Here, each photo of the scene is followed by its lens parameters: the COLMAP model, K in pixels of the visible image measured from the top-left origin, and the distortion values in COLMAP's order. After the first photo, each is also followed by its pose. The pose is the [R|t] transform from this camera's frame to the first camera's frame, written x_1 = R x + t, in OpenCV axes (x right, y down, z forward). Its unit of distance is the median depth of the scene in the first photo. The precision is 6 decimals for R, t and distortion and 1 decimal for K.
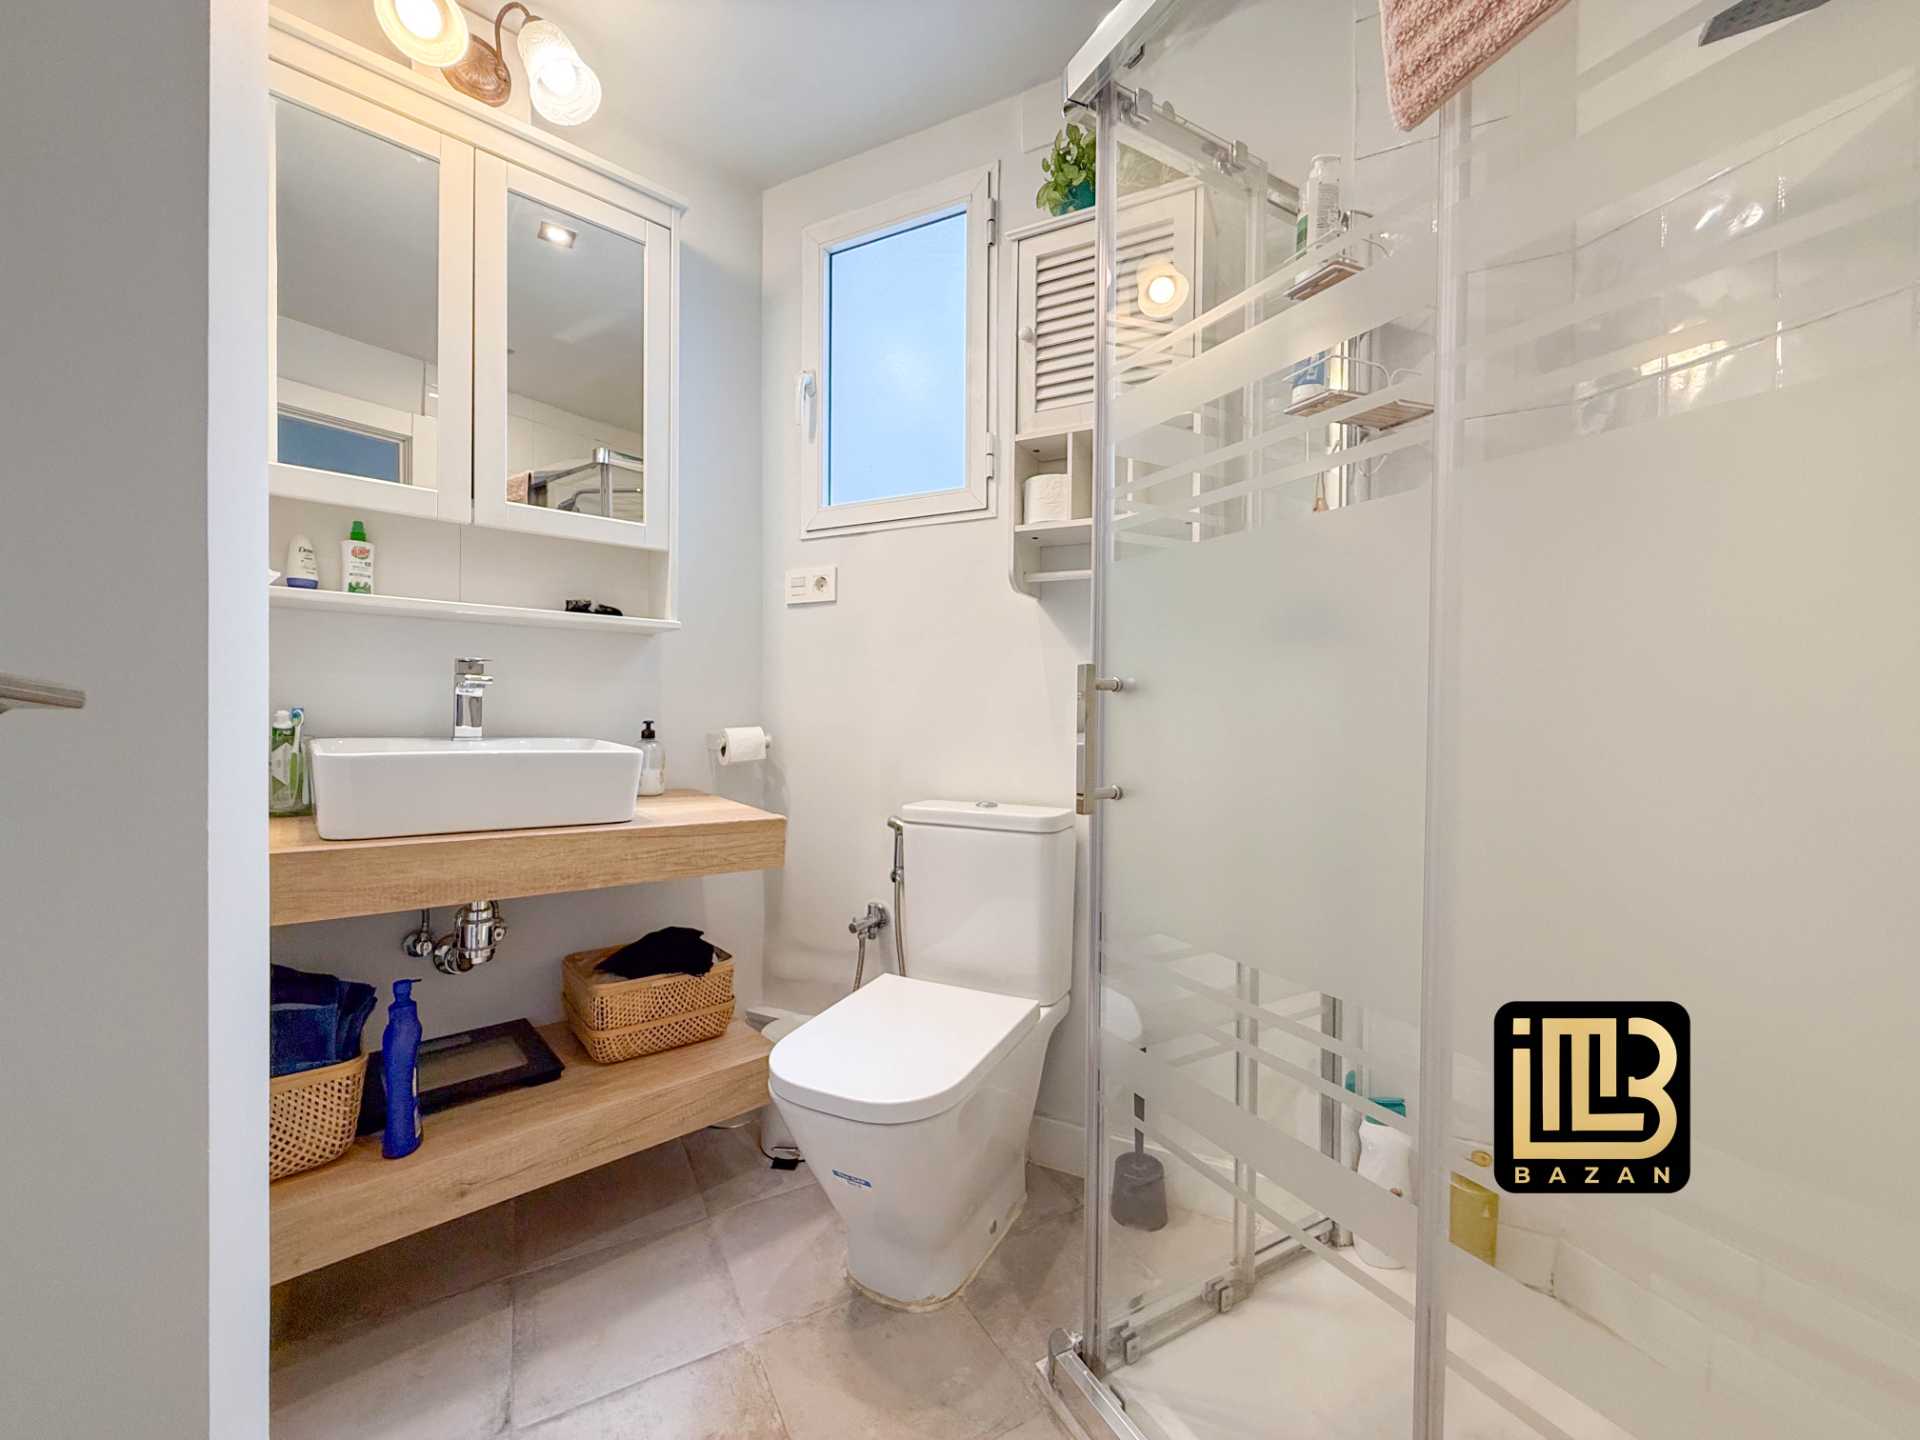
lens RADIAL K [[763.4, 0, 958.2], [0, 763.4, 721.5], [0, 0, 1]] dist [-0.002519, 0.000544]
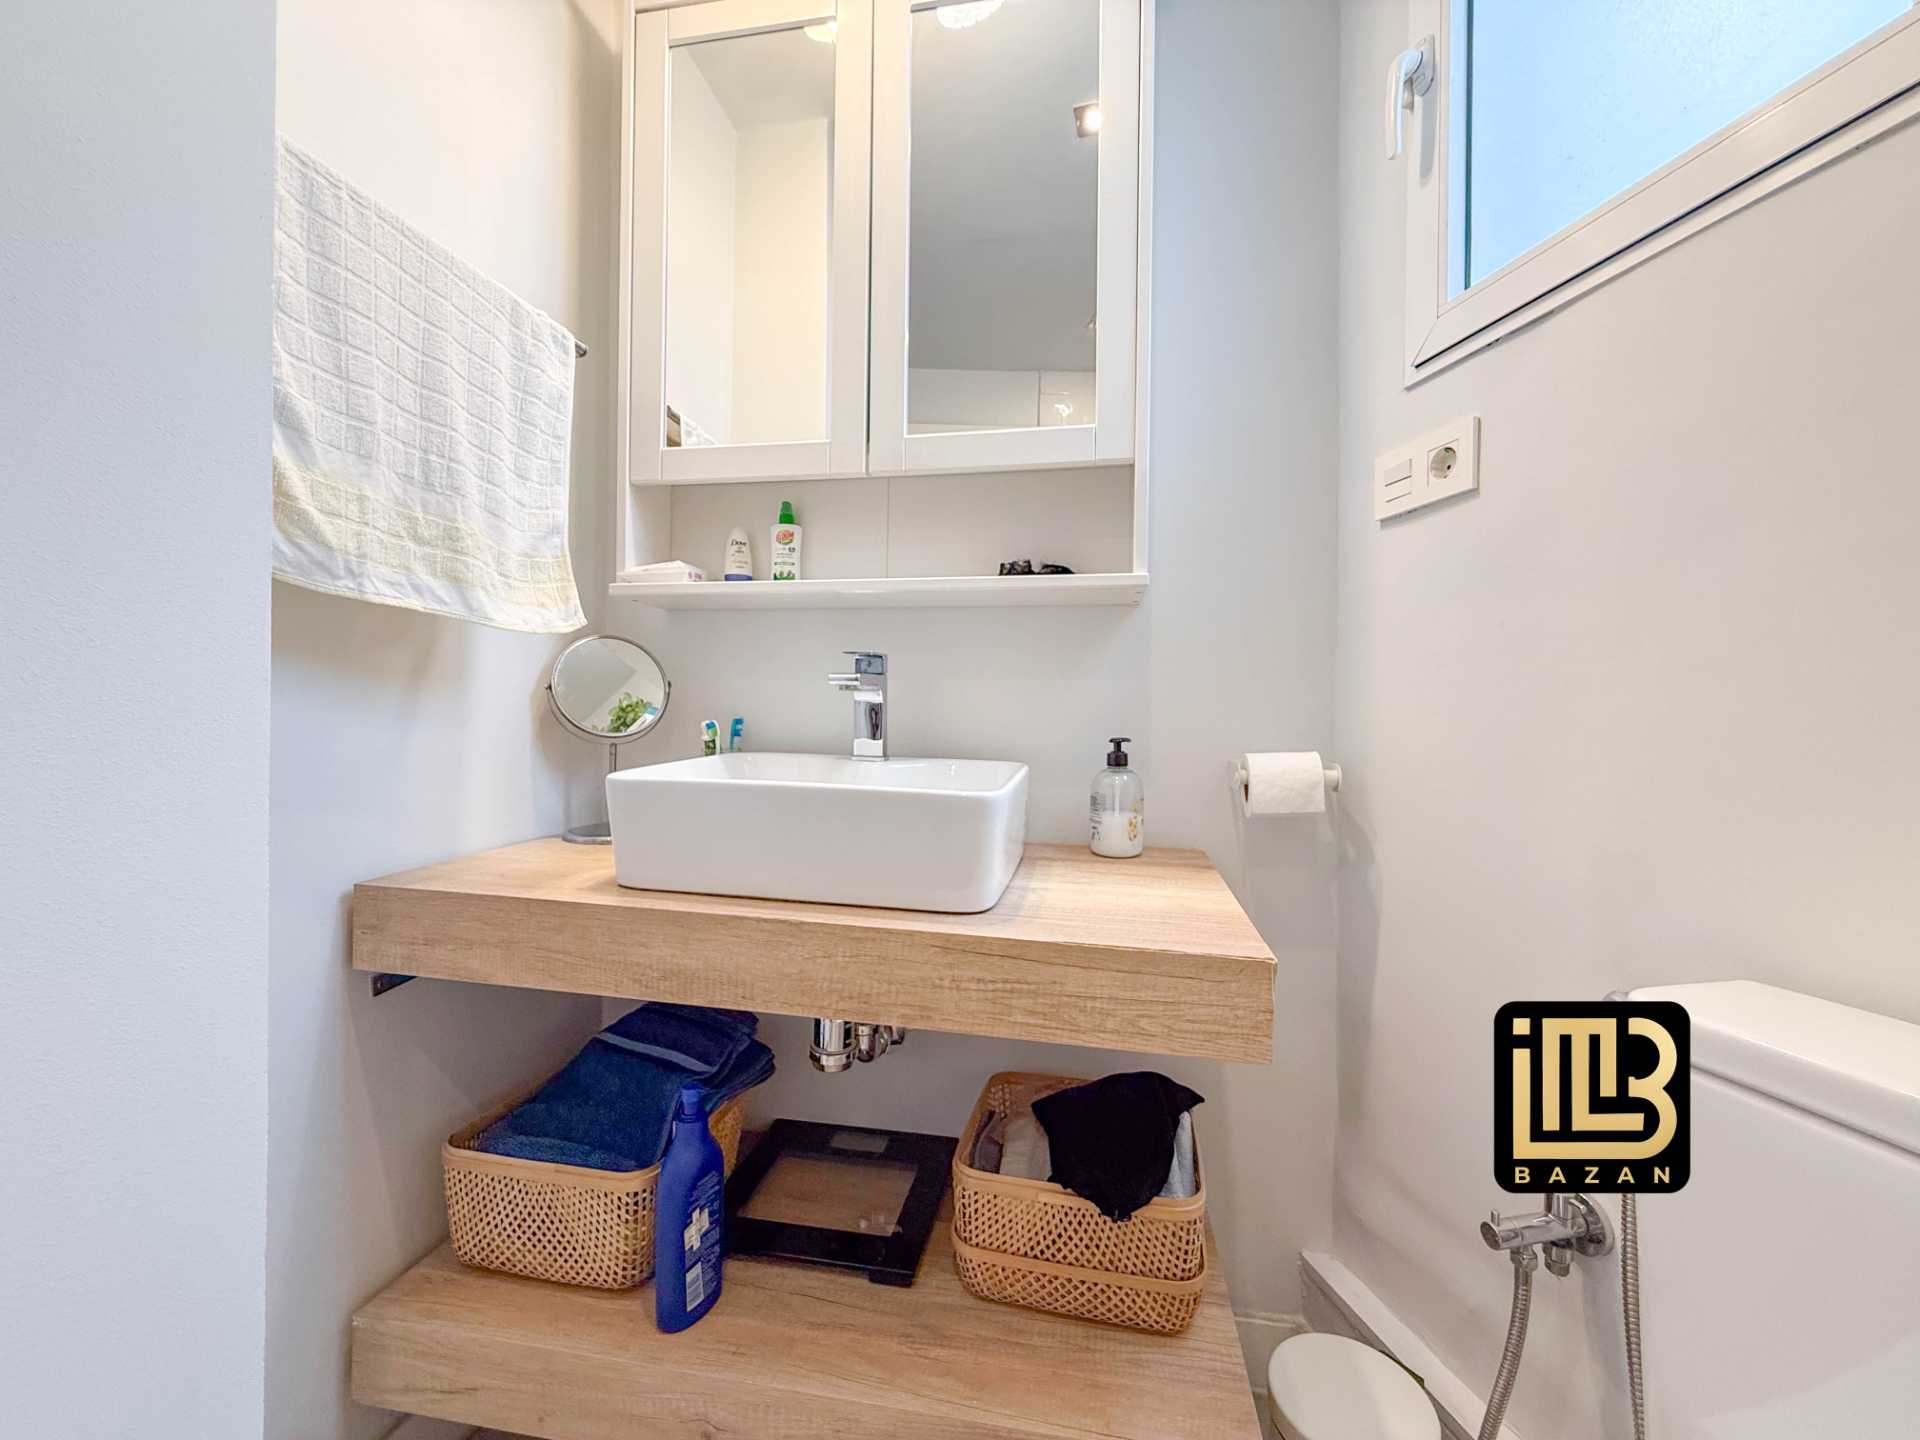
lens RADIAL K [[763.4, 0, 960.2], [0, 763.4, 720.9], [0, 0, 1]] dist [-0.002519, 0.000544]
pose [[0.621159, 0.001191, -0.783684, 0.011946], [-0.014535, 0.999844, -0.010001, -0.008147], [0.783550, 0.017603, 0.621079, 0.585049]]
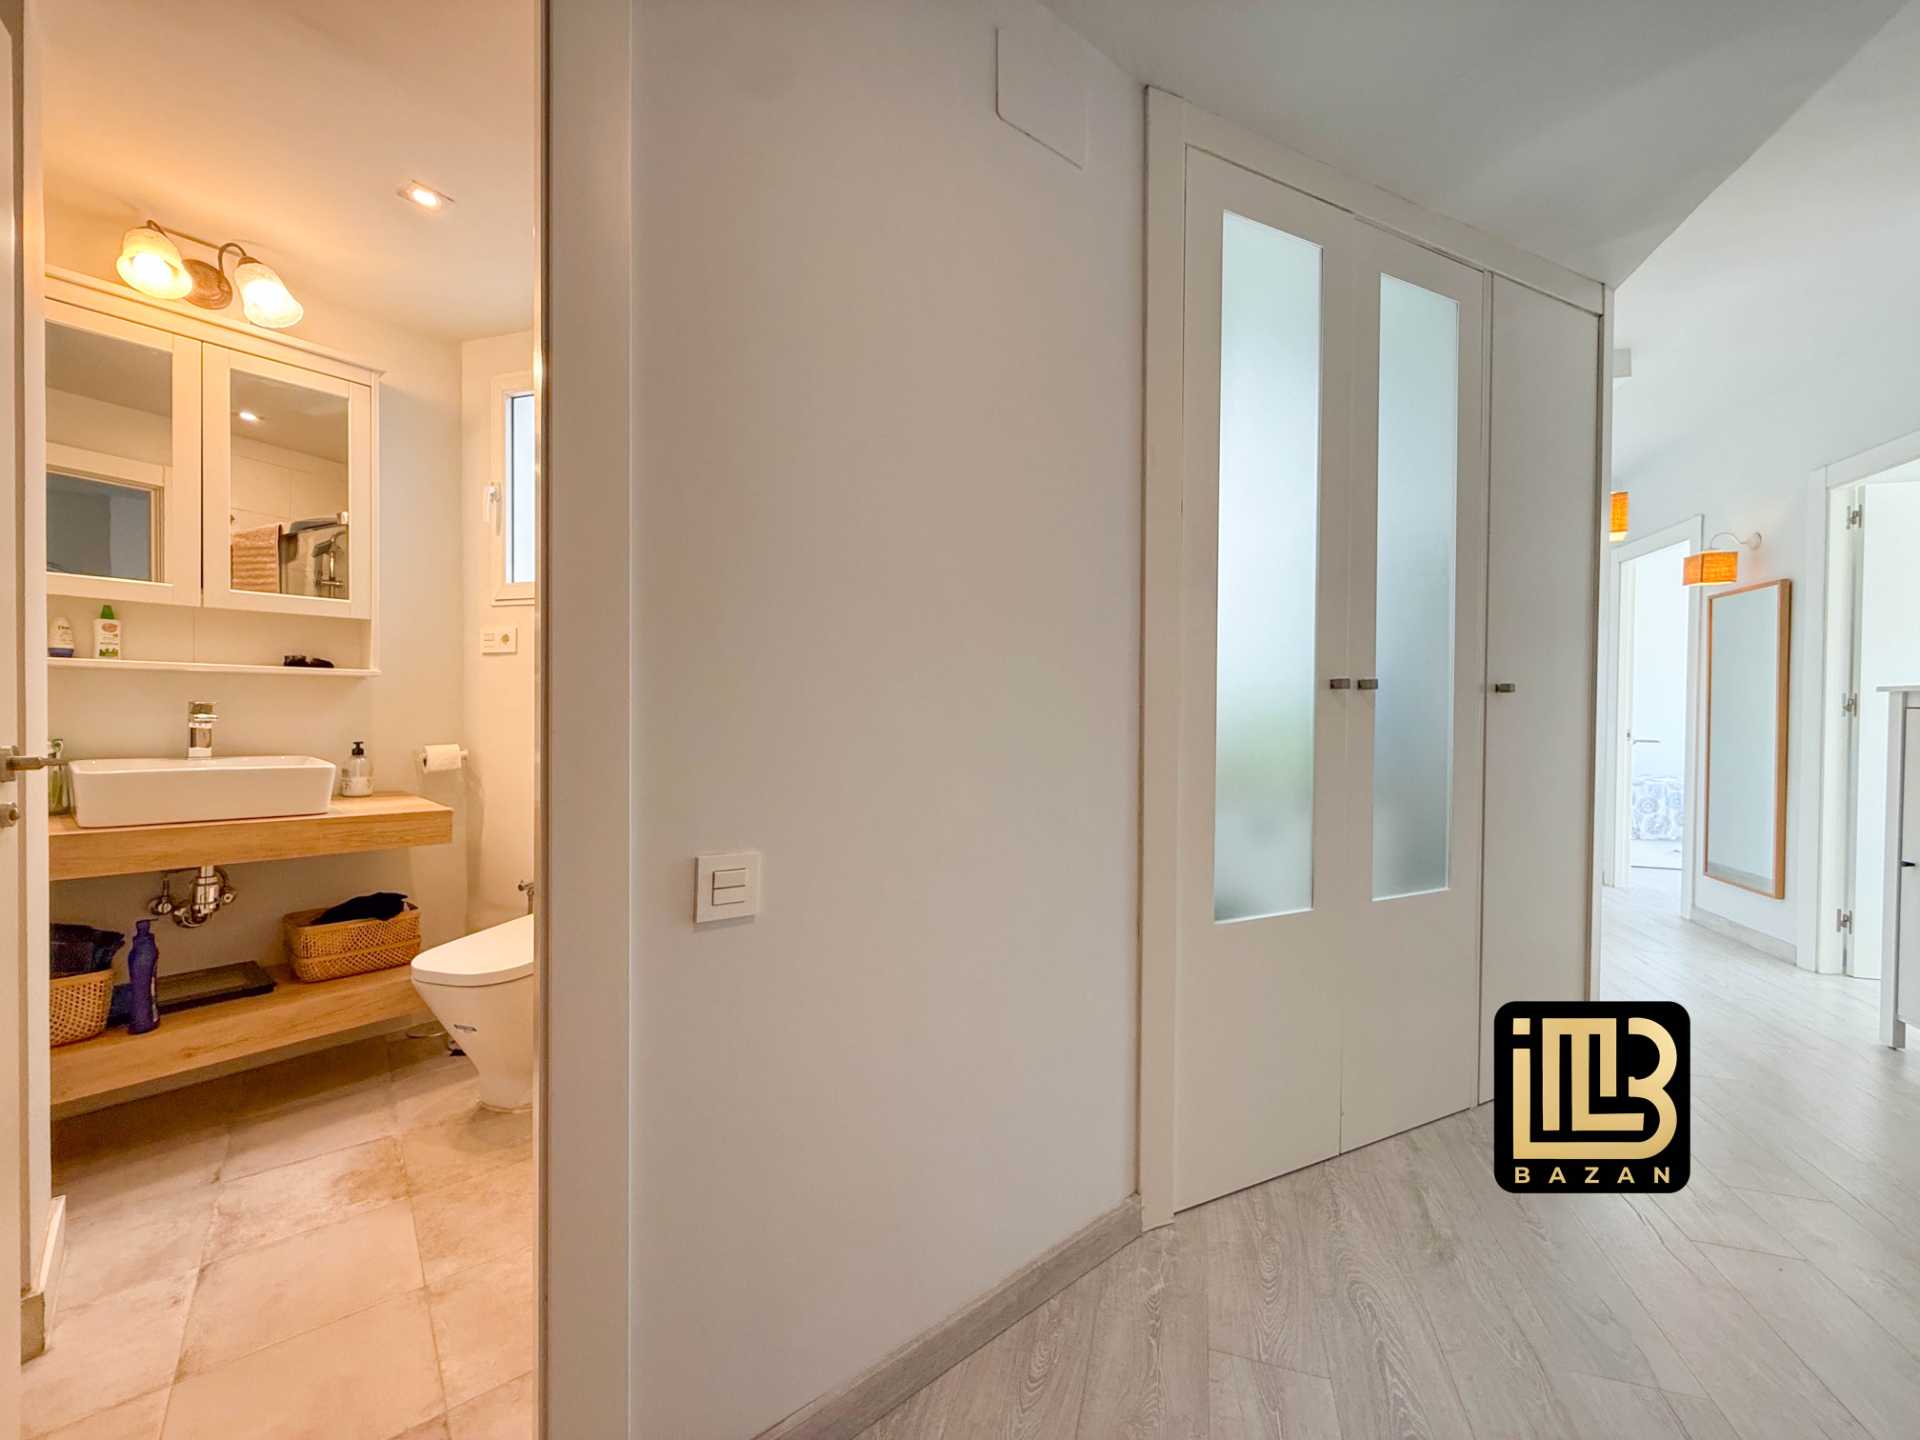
lens RADIAL K [[763.4, 0, 958.3], [0, 763.4, 722.0], [0, 0, 1]] dist [-0.002519, 0.000544]
pose [[0.985361, -0.002999, 0.170455, 0.490030], [0.002432, 0.999991, 0.003536, -0.045158], [-0.170464, -0.003070, 0.985359, -0.615662]]
